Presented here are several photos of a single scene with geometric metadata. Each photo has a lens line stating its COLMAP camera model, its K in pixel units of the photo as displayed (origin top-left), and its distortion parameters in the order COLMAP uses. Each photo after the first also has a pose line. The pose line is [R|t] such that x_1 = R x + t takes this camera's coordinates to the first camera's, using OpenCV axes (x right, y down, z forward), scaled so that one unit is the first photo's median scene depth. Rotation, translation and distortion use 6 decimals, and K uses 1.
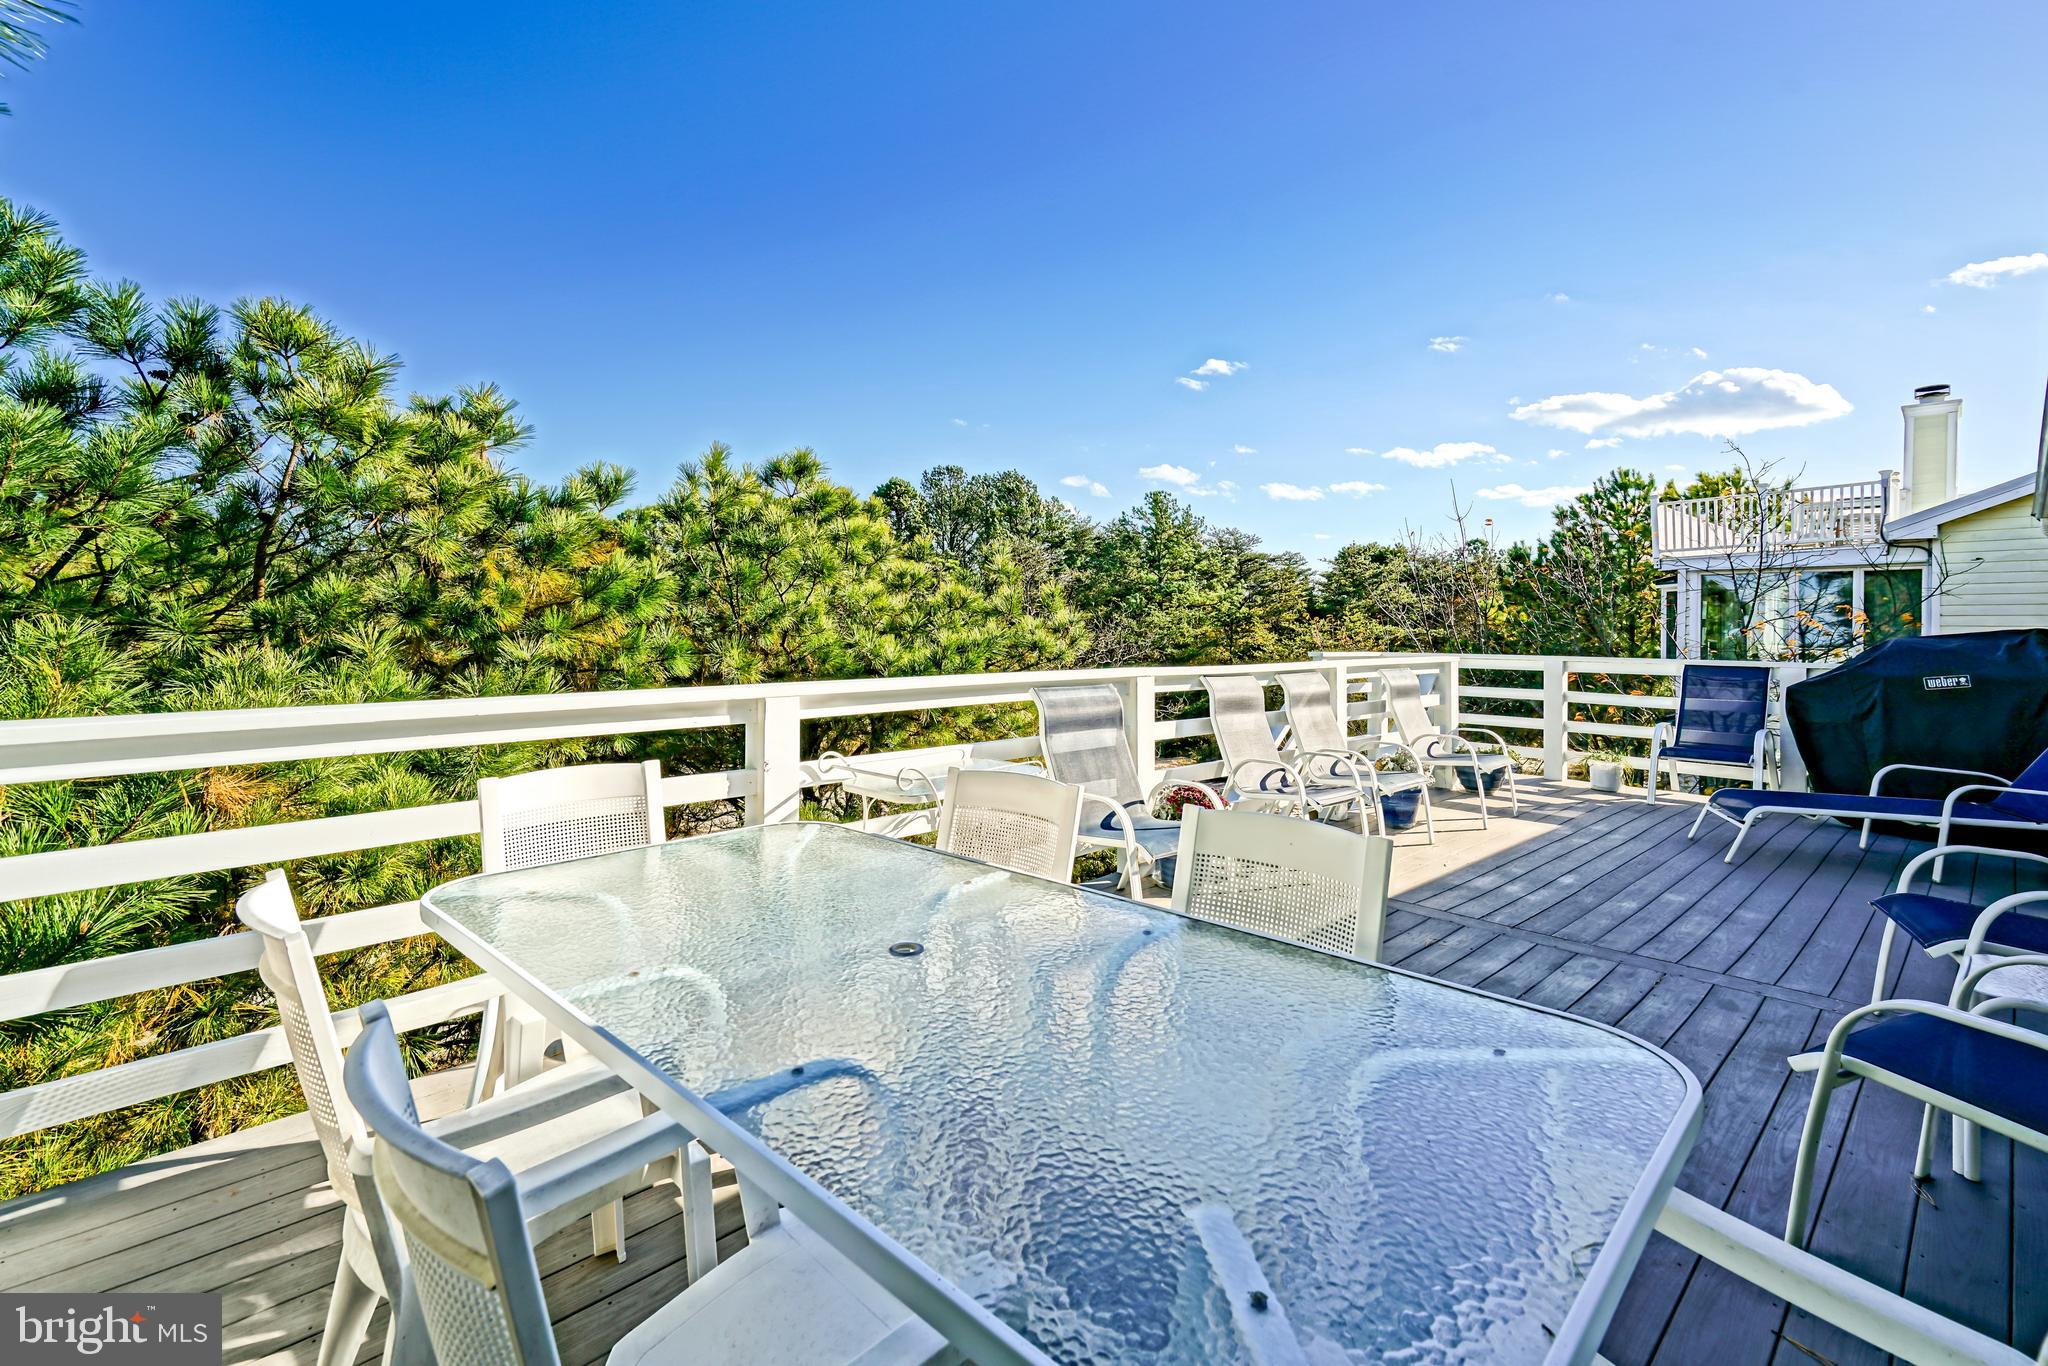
lens RADIAL K [[966.2, 0, 1070.5], [0, 966.2, 672.7], [0, 0, 1]] dist [0.038621, 0.000435]
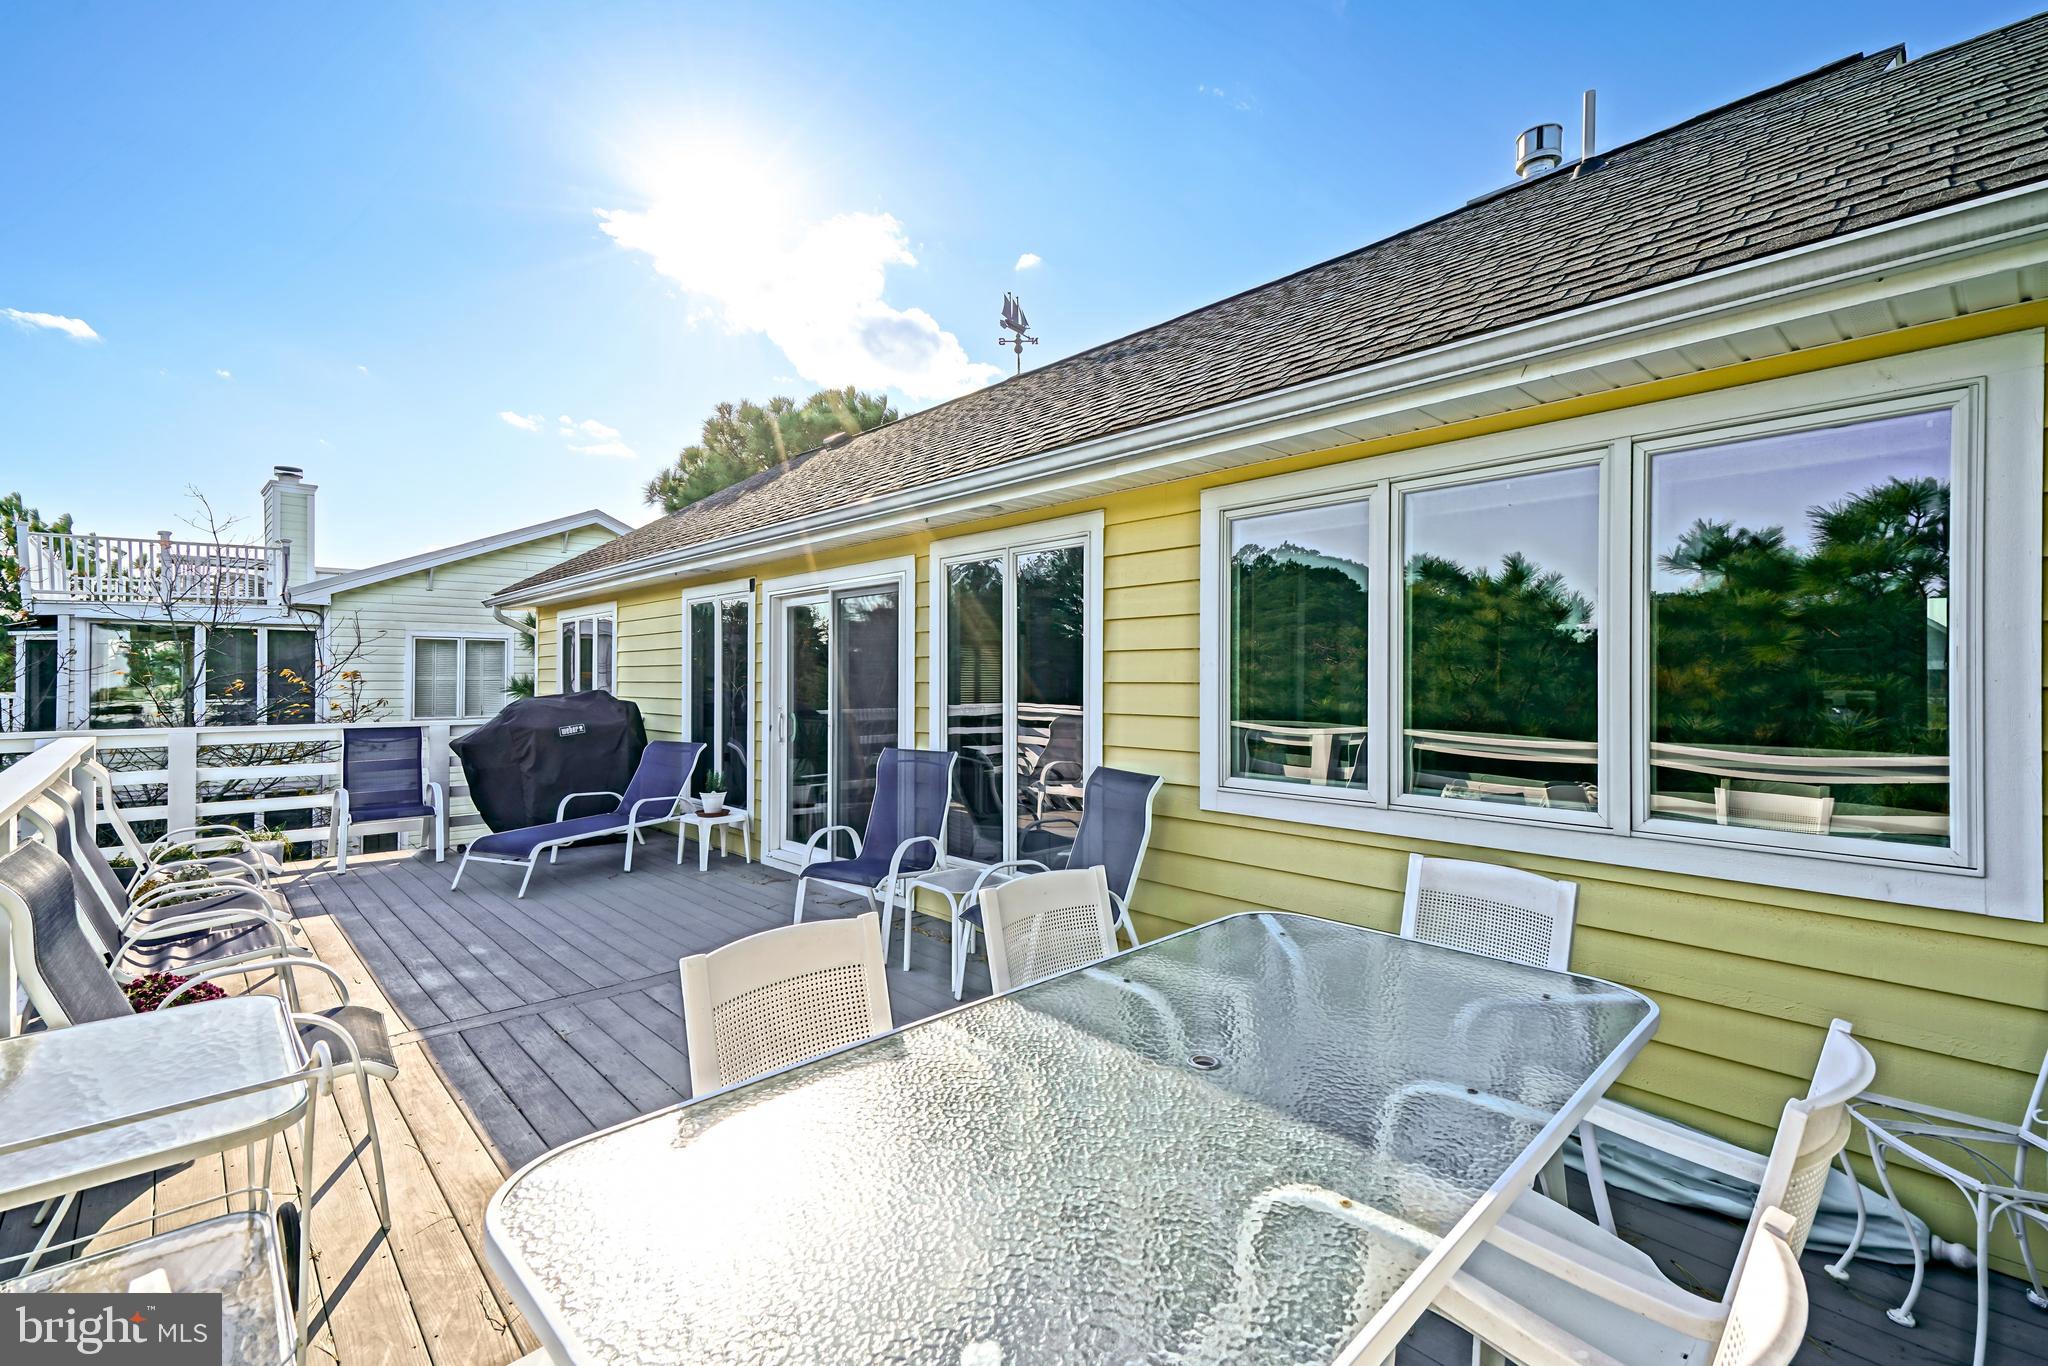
lens RADIAL K [[885.9, 0, 1024.0], [0, 885.9, 683.0], [0, 0, 1]] dist [0.034906, 0.000058]
pose [[0.057506, -0.014714, 0.998237, -0.411859], [0.049535, 0.998702, 0.011867, -0.050395], [-0.997116, 0.048765, 0.058160, 0.402448]]
